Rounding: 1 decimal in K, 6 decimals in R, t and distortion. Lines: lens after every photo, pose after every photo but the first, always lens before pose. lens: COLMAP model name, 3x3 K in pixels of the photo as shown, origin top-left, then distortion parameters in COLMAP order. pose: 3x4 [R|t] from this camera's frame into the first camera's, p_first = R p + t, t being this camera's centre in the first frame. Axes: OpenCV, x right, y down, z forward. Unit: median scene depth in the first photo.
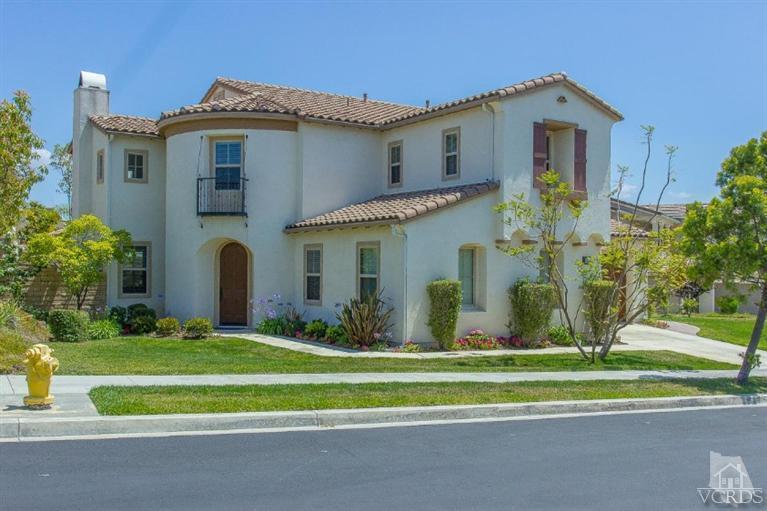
lens RADIAL K [[779.1, 0, 380.2], [0, 779.1, 245.9], [0, 0, 1]] dist [-0.011312, -0.005650]
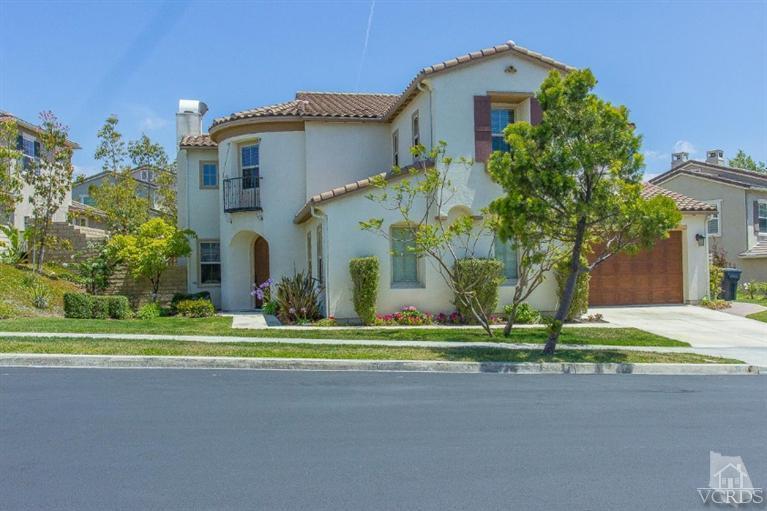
lens RADIAL K [[728.4, 0, 383.5], [0, 728.4, 255.5], [0, 0, 1]] dist [-0.005210, -0.001591]
pose [[0.925673, -0.036374, -0.376571, 0.390365], [0.038576, 0.999254, -0.001695, 0.036035], [0.376352, -0.012957, 0.926386, 0.091869]]
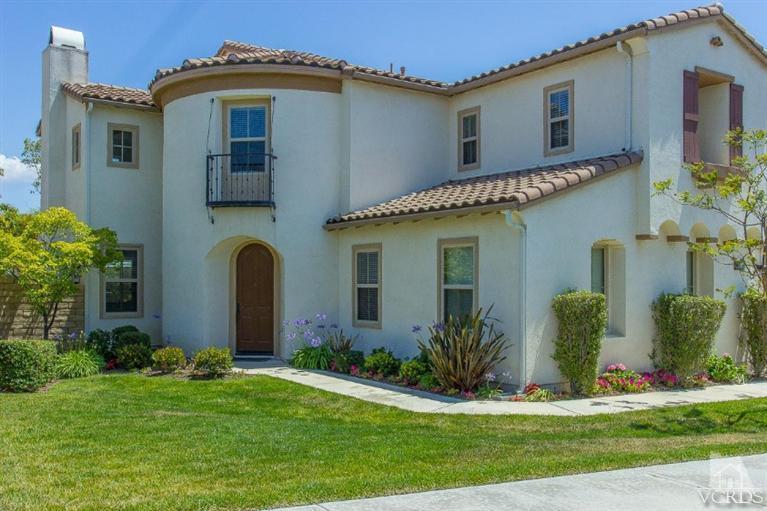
lens RADIAL K [[769.9, 0, 383.5], [0, 769.9, 255.5], [0, 0, 1]] dist [-0.011081, 0.011552]
pose [[0.999775, -0.004361, 0.020769, -0.084557], [0.004445, 0.999982, -0.004006, 0.011249], [-0.020751, 0.004098, 0.999776, 0.273757]]
